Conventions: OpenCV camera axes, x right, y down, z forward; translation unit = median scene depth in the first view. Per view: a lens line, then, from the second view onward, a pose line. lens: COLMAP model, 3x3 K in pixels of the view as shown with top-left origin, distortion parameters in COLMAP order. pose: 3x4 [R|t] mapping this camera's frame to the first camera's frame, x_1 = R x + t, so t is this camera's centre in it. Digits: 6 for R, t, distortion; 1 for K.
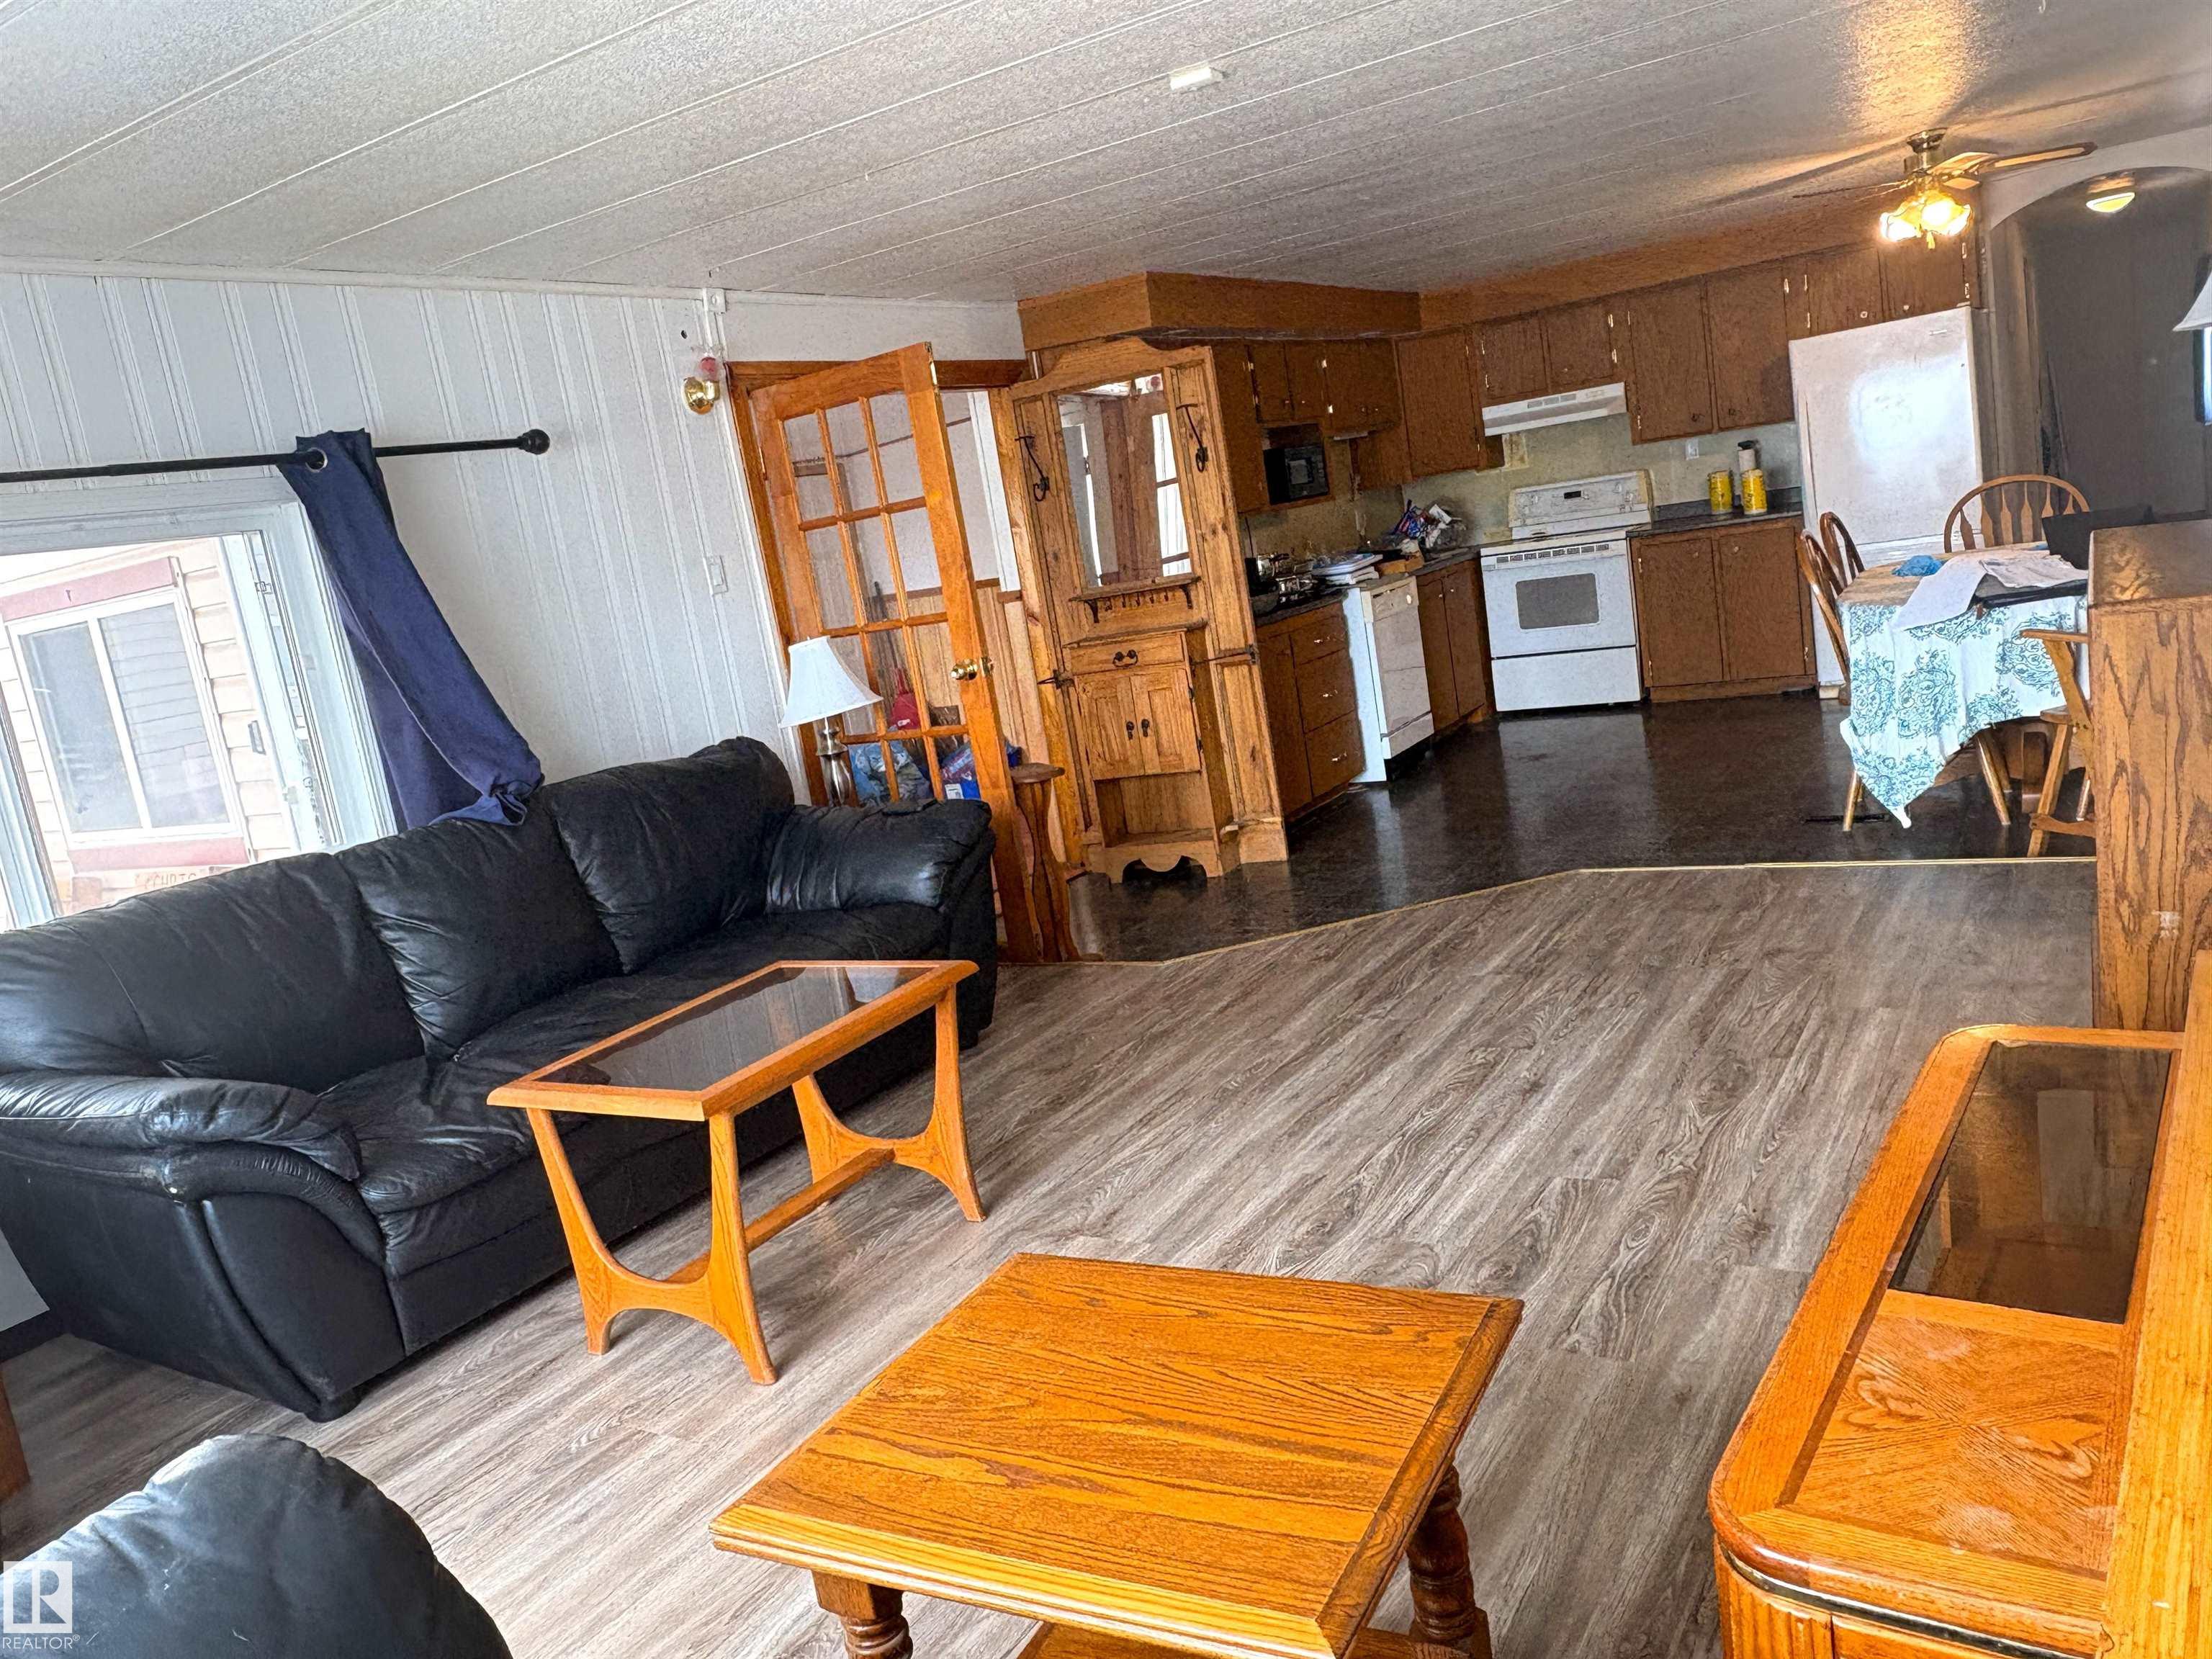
lens RADIAL K [[1654.9, 0, 1106.0], [0, 1654.9, 829.5], [0, 0, 1]] dist [-0.000967, 0.004656]
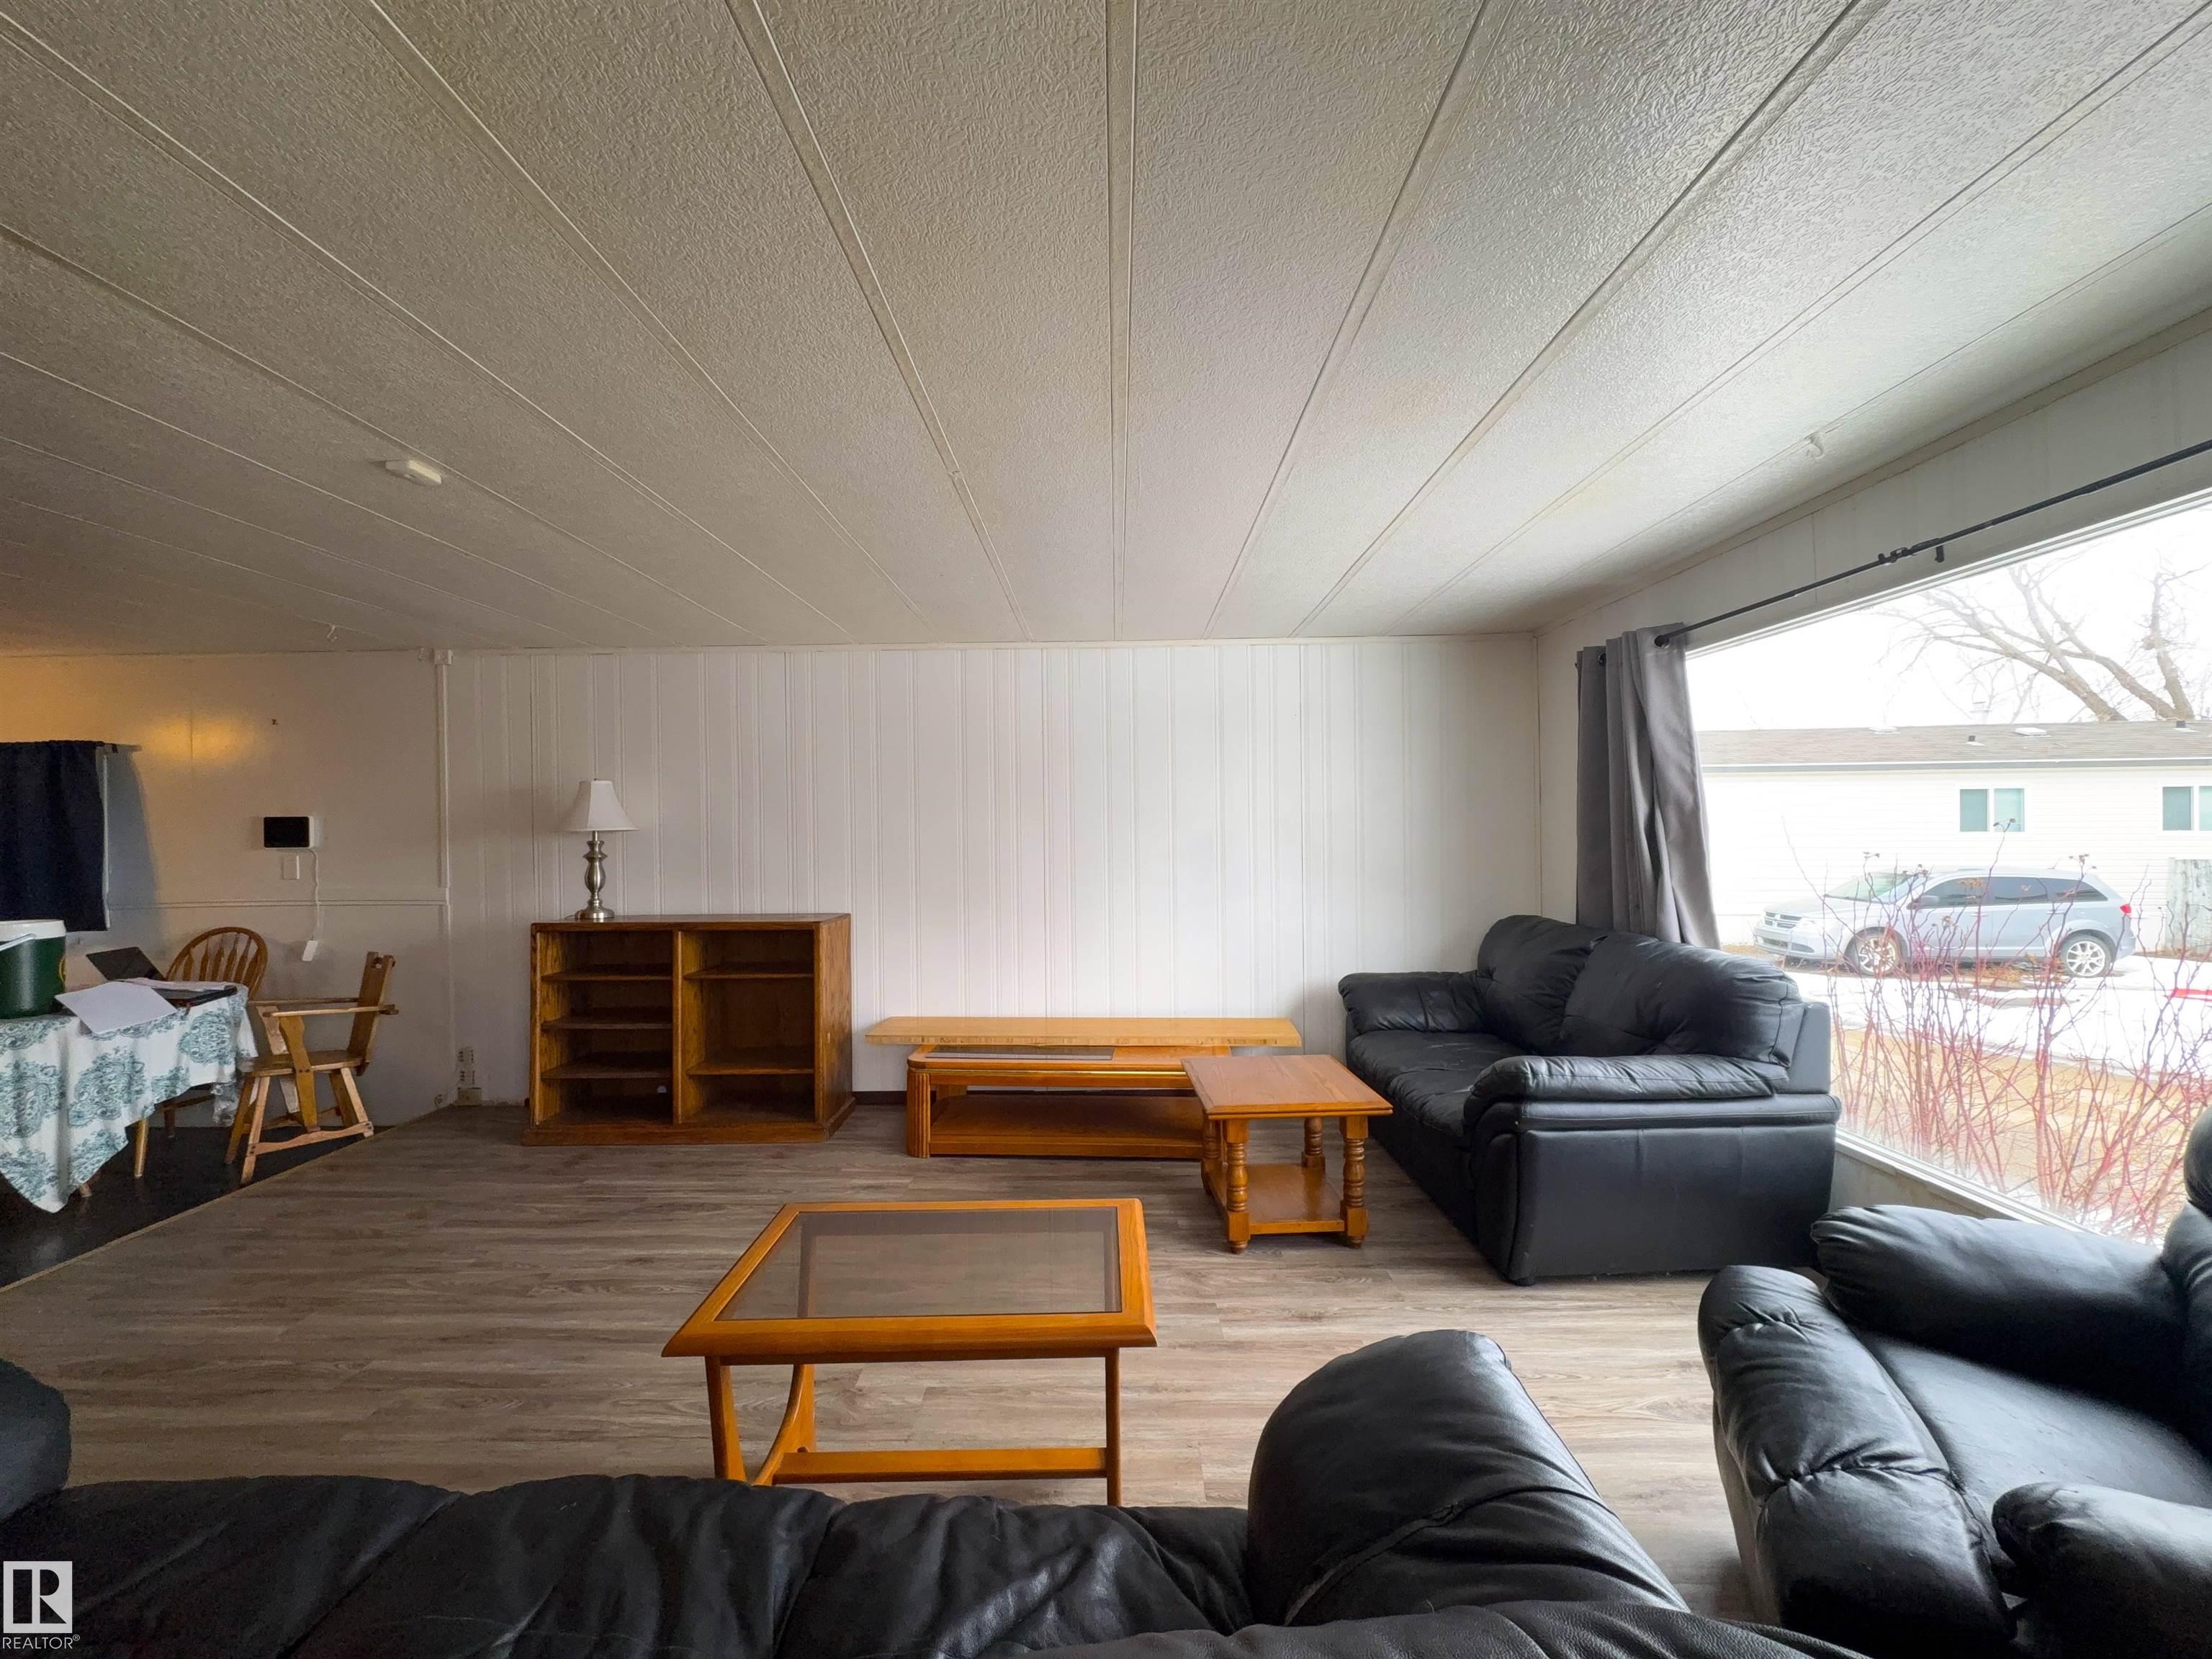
lens RADIAL K [[877.3, 0, 1105.8], [0, 877.3, 821.7], [0, 0, 1]] dist [0.002110, 0.000316]
pose [[-0.508794, 0.173355, 0.843254, -0.637265], [0.247272, 0.967669, -0.049736, -0.074518], [-0.824612, 0.183208, -0.535210, 0.956795]]
